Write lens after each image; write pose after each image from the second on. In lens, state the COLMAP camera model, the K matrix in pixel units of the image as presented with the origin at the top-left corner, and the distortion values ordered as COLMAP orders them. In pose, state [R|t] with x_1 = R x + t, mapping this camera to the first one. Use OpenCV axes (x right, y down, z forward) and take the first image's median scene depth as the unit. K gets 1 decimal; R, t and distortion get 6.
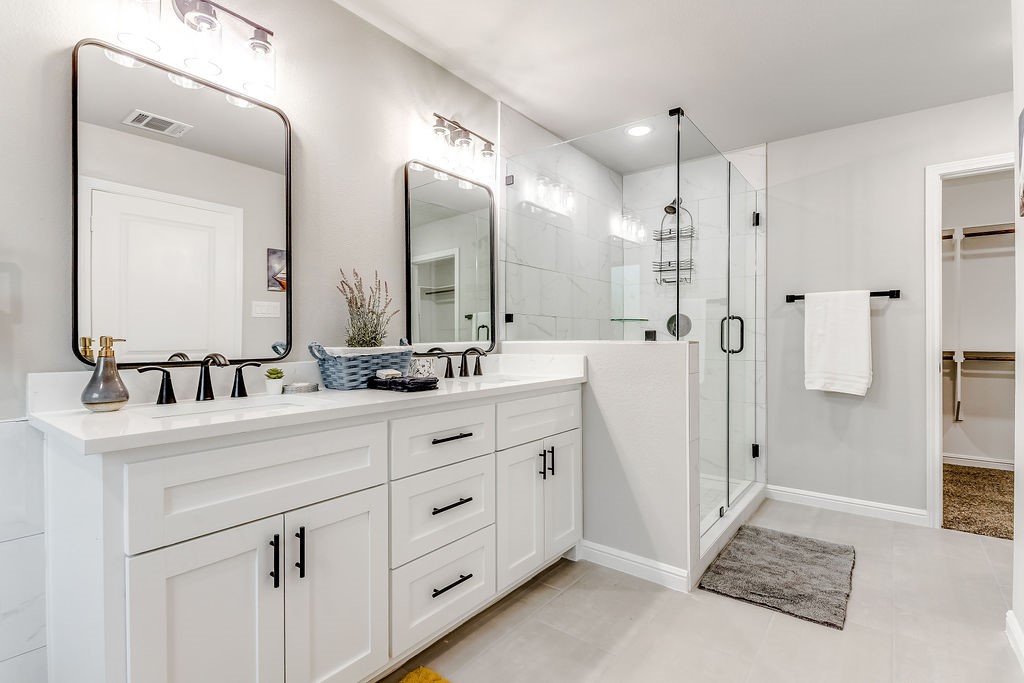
lens RADIAL K [[491.9, 0, 508.3], [0, 491.9, 337.2], [0, 0, 1]] dist [0.006265, -0.004651]
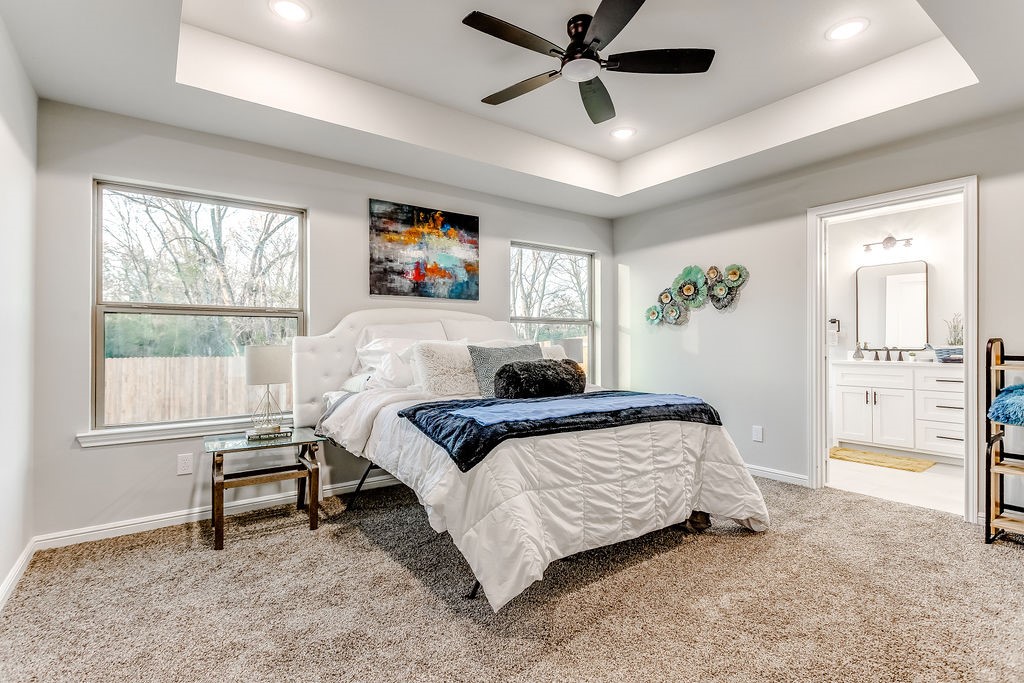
lens RADIAL K [[491.9, 0, 508.3], [0, 491.9, 337.2], [0, 0, 1]] dist [0.006265, -0.004651]
pose [[-0.282331, -0.007977, -0.959284, 3.275316], [0.001262, 0.999961, -0.008686, -0.007614], [0.959316, -0.003663, -0.282310, -0.530608]]
